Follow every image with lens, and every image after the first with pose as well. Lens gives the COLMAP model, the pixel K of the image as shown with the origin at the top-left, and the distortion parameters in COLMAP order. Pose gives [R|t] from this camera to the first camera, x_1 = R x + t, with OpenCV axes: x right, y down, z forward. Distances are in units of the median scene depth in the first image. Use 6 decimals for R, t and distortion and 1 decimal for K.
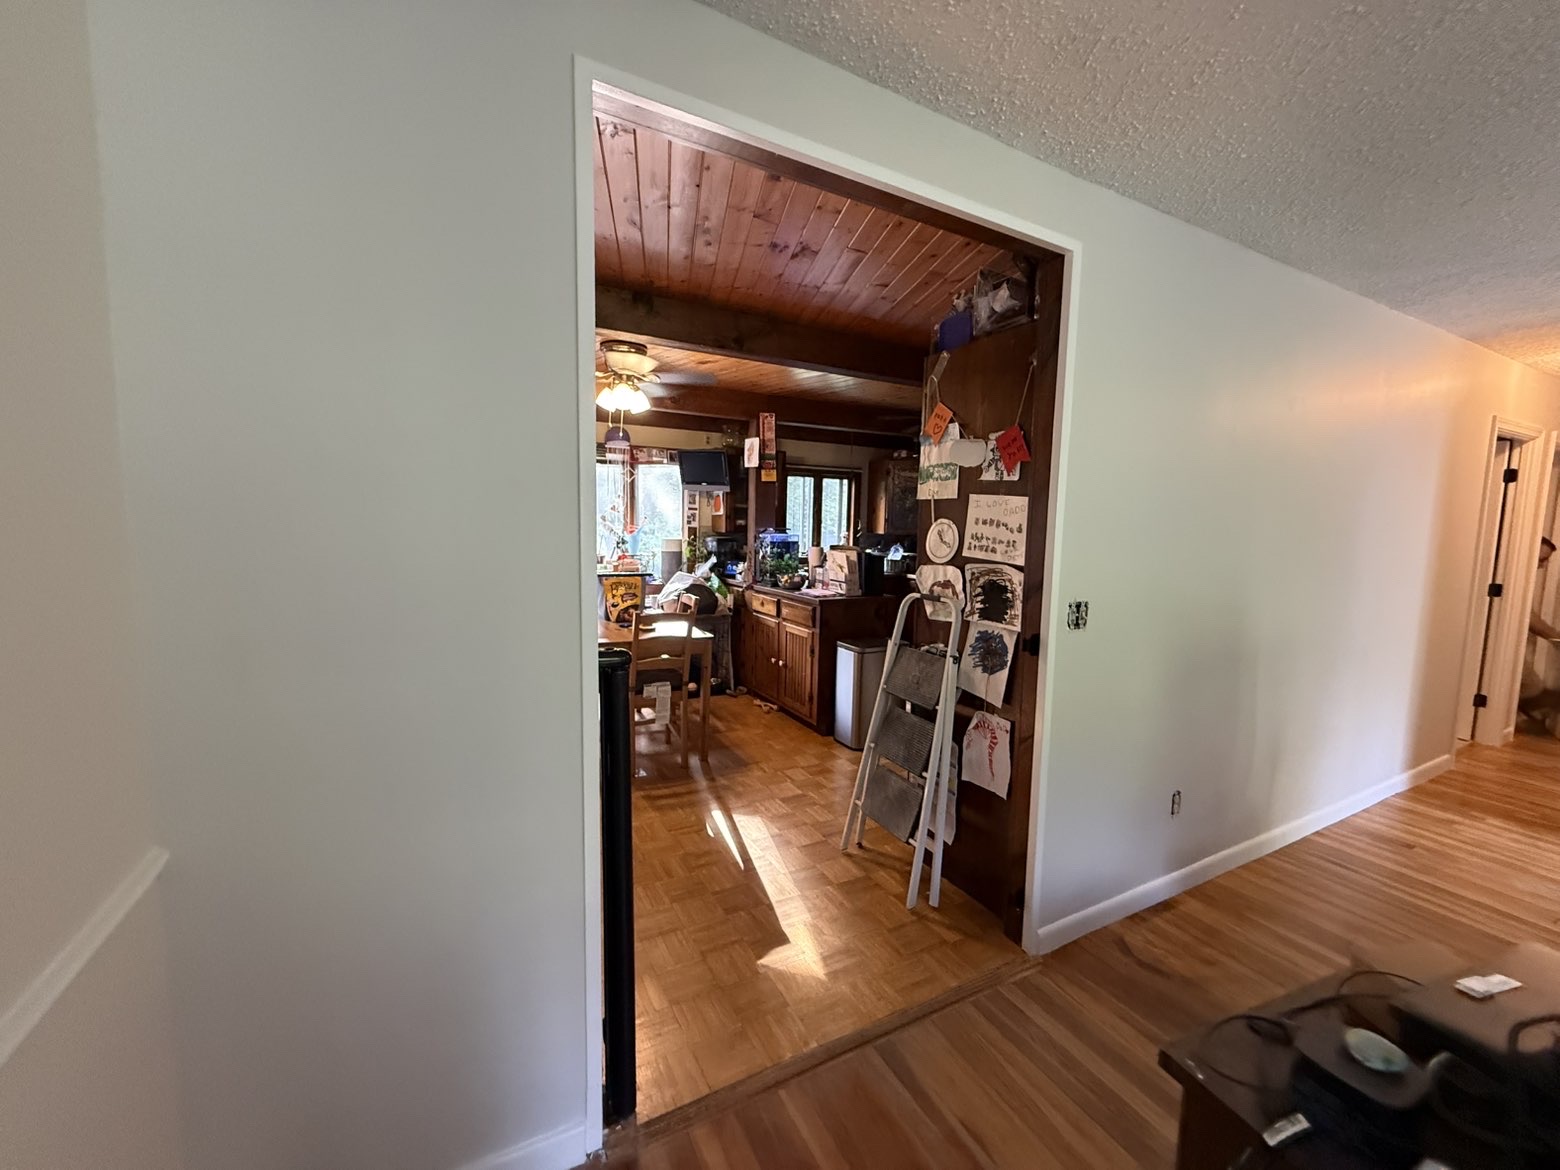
lens RADIAL K [[621.0, 0, 784.7], [0, 621.0, 586.8], [0, 0, 1]] dist [0.000652, -0.000246]
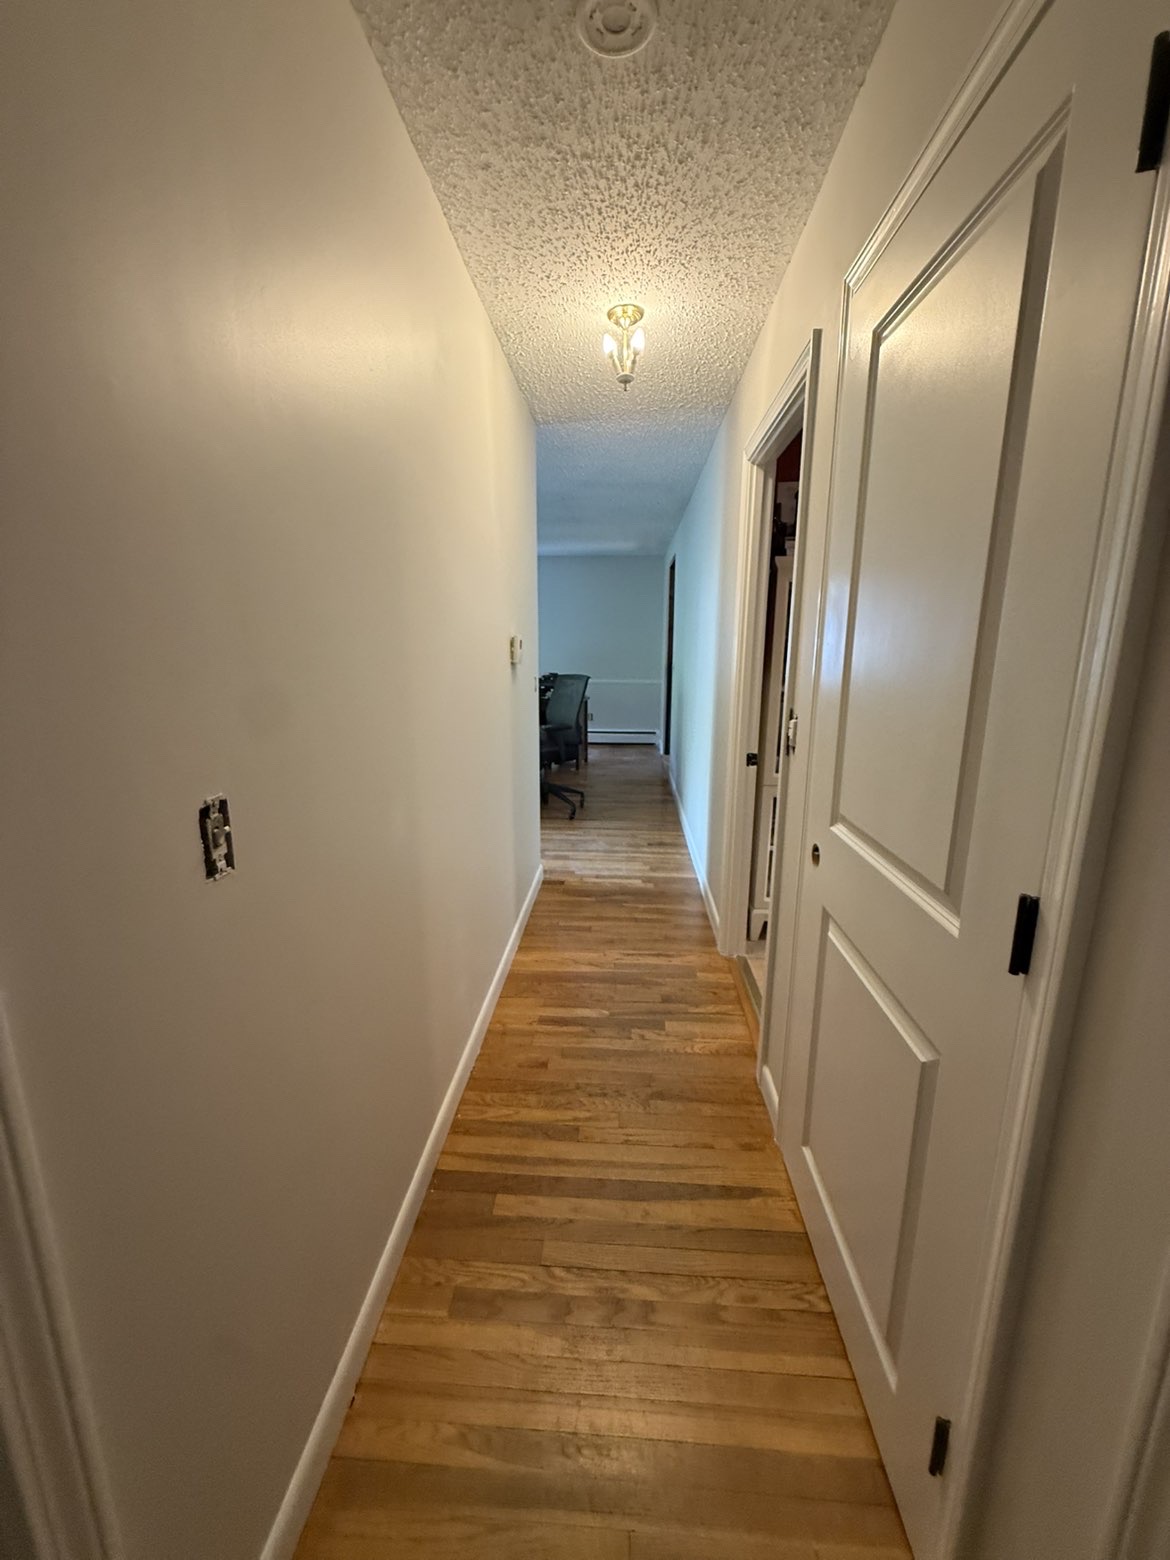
lens RADIAL K [[621.0, 0, 588.3], [0, 621.0, 778.1], [0, 0, 1]] dist [0.000652, -0.000246]
pose [[-0.528709, 0.158197, -0.833931, 1.843118], [-0.099308, 0.964202, 0.245870, -0.079809], [0.842974, 0.212810, -0.494072, 1.257646]]
